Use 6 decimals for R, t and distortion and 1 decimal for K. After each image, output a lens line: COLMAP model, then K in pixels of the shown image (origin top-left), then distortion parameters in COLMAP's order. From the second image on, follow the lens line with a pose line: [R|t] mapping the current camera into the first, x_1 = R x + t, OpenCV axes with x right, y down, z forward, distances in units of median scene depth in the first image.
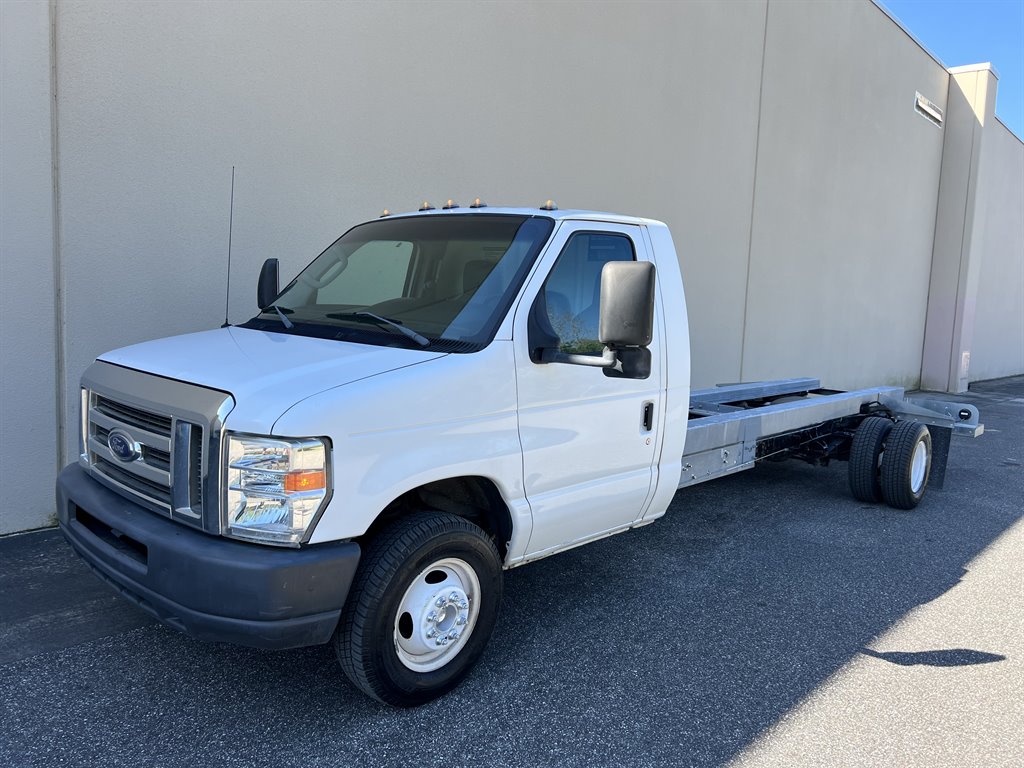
lens RADIAL K [[816.5, 0, 508.1], [0, 816.5, 394.4], [0, 0, 1]] dist [0.052511, -0.017368]
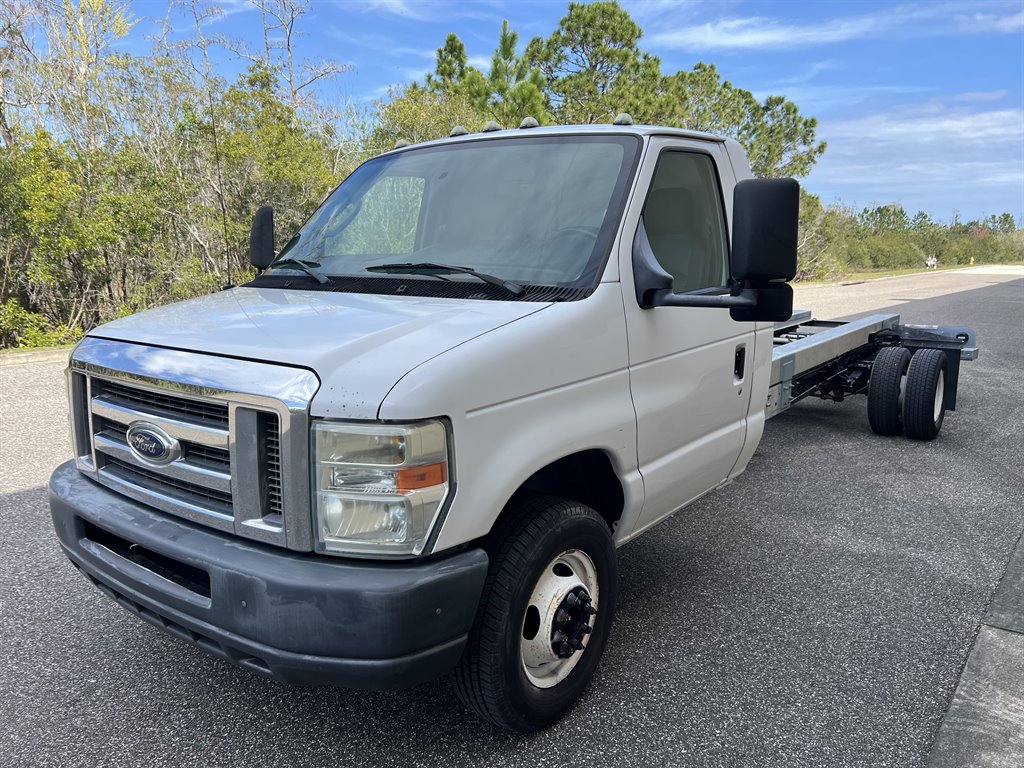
lens RADIAL K [[816.5, 0, 501.6], [0, 816.5, 382.1], [0, 0, 1]] dist [0.052511, -0.017368]
pose [[0.992932, -0.067572, 0.097567, -0.198766], [0.063069, 0.996829, 0.048526, -0.012563], [-0.100536, -0.042029, 0.994045, 0.181731]]
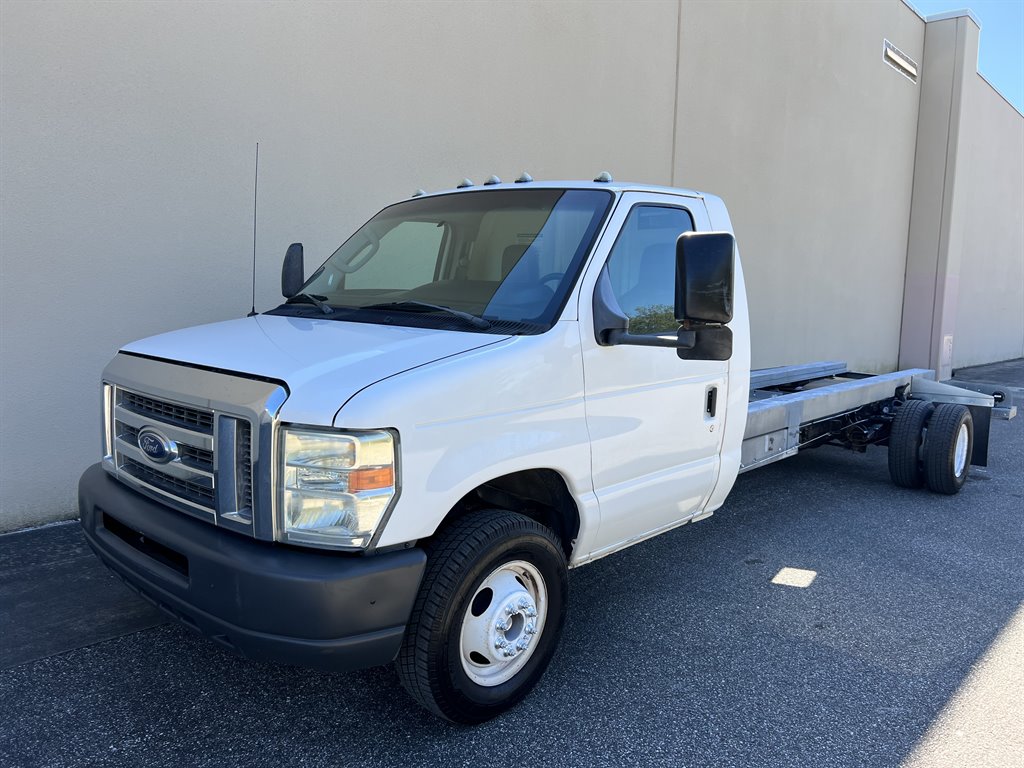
lens RADIAL K [[816.5, 0, 515.7], [0, 816.5, 382.4], [0, 0, 1]] dist [0.052511, -0.017368]
pose [[0.999458, -0.021446, 0.024967, -0.088789], [0.021625, 0.999742, -0.006925, 0.007803], [-0.024812, 0.007461, 0.999664, 0.081521]]
